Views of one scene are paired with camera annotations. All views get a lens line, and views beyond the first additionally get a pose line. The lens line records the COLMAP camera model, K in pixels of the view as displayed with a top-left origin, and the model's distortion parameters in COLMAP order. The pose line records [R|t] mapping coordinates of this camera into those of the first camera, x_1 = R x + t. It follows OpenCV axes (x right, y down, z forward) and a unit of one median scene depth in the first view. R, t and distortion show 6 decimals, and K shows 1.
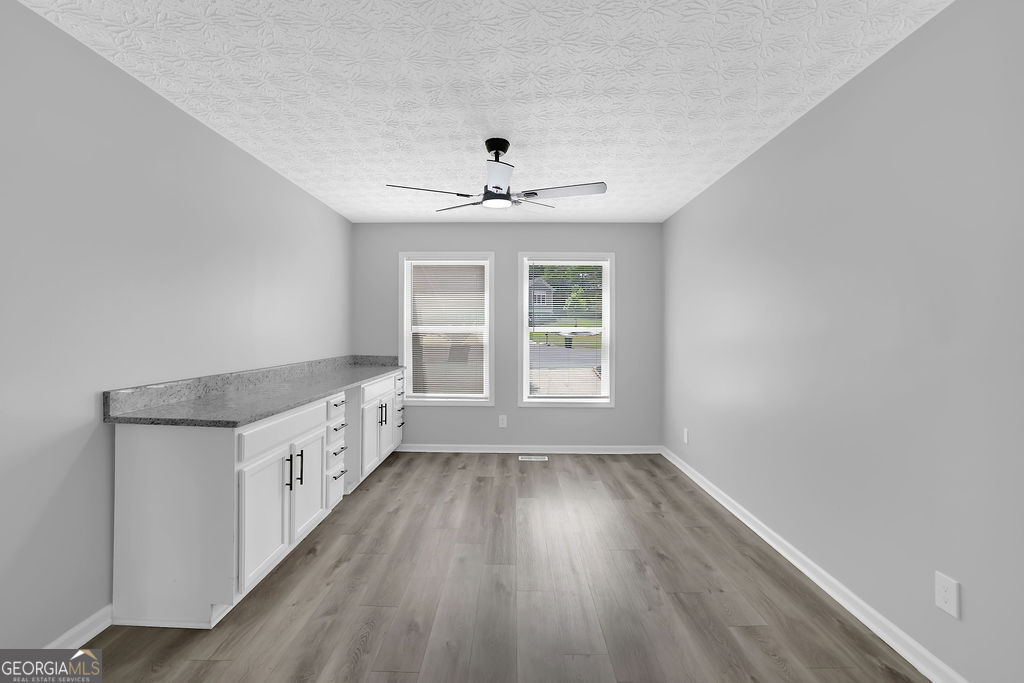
lens RADIAL K [[439.4, 0, 504.4], [0, 439.4, 332.0], [0, 0, 1]] dist [-0.039611, 0.011948]
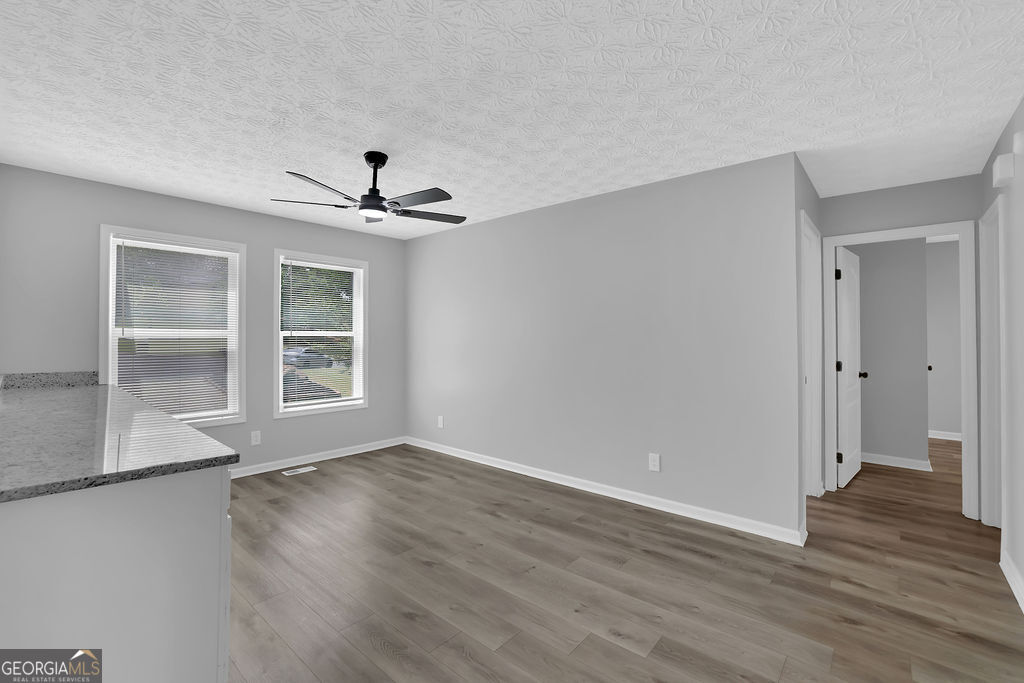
lens RADIAL K [[444.9, 0, 508.0], [0, 444.9, 331.6], [0, 0, 1]] dist [-0.039296, 0.011716]
pose [[0.651267, 0.006464, 0.758821, -0.359255], [-0.000226, 0.999965, -0.008324, -0.002279], [-0.758848, 0.005249, 0.651246, 0.046063]]
